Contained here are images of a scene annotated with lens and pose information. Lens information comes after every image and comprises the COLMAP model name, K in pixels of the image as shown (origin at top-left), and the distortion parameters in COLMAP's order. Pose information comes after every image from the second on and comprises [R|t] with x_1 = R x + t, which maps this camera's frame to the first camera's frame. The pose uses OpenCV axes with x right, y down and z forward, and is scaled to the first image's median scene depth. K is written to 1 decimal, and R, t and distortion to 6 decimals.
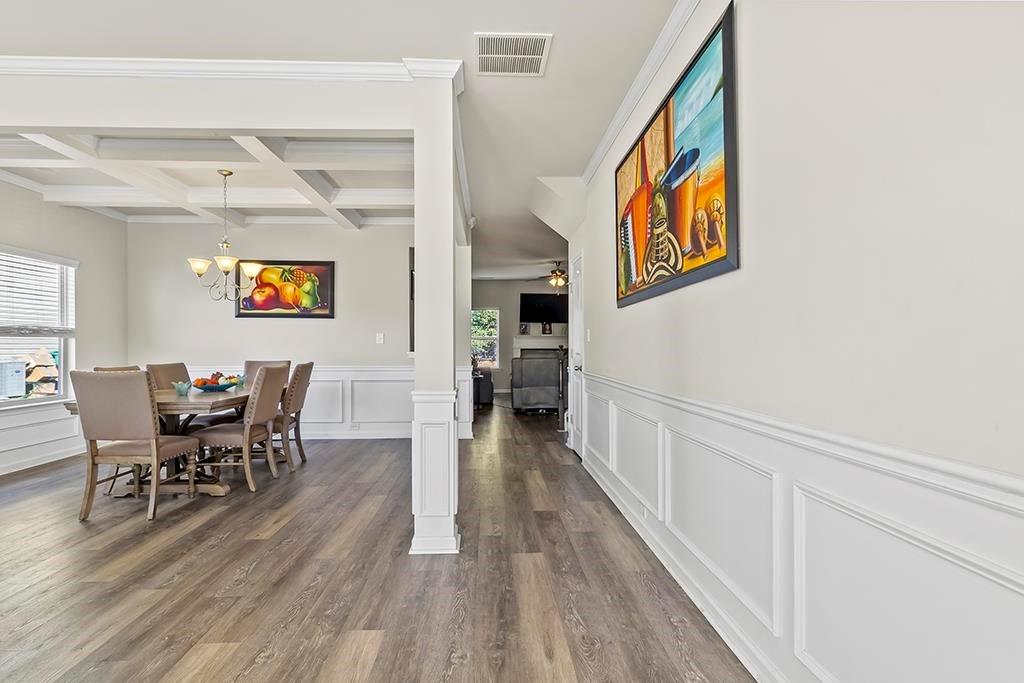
lens RADIAL K [[528.0, 0, 509.2], [0, 528.0, 345.9], [0, 0, 1]] dist [0.002718, 0.000172]
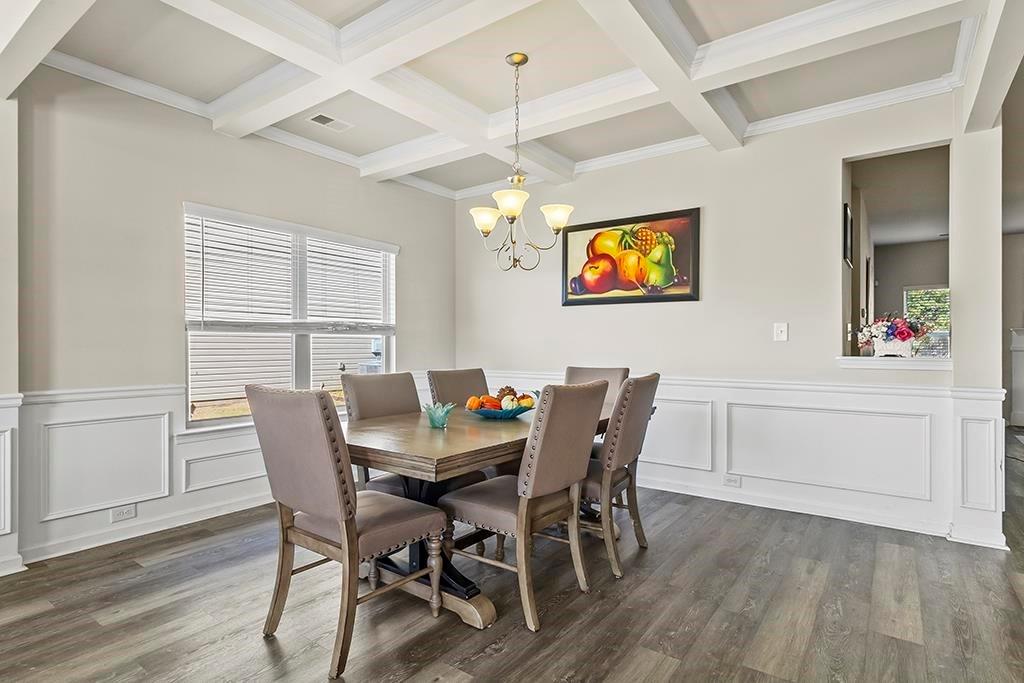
lens RADIAL K [[528.0, 0, 509.2], [0, 528.0, 345.9], [0, 0, 1]] dist [0.002718, 0.000172]
pose [[0.781950, 0.001979, -0.623339, -0.122250], [-0.003255, 0.999994, -0.000908, 0.001995], [0.623333, 0.002739, 0.781952, 0.386145]]
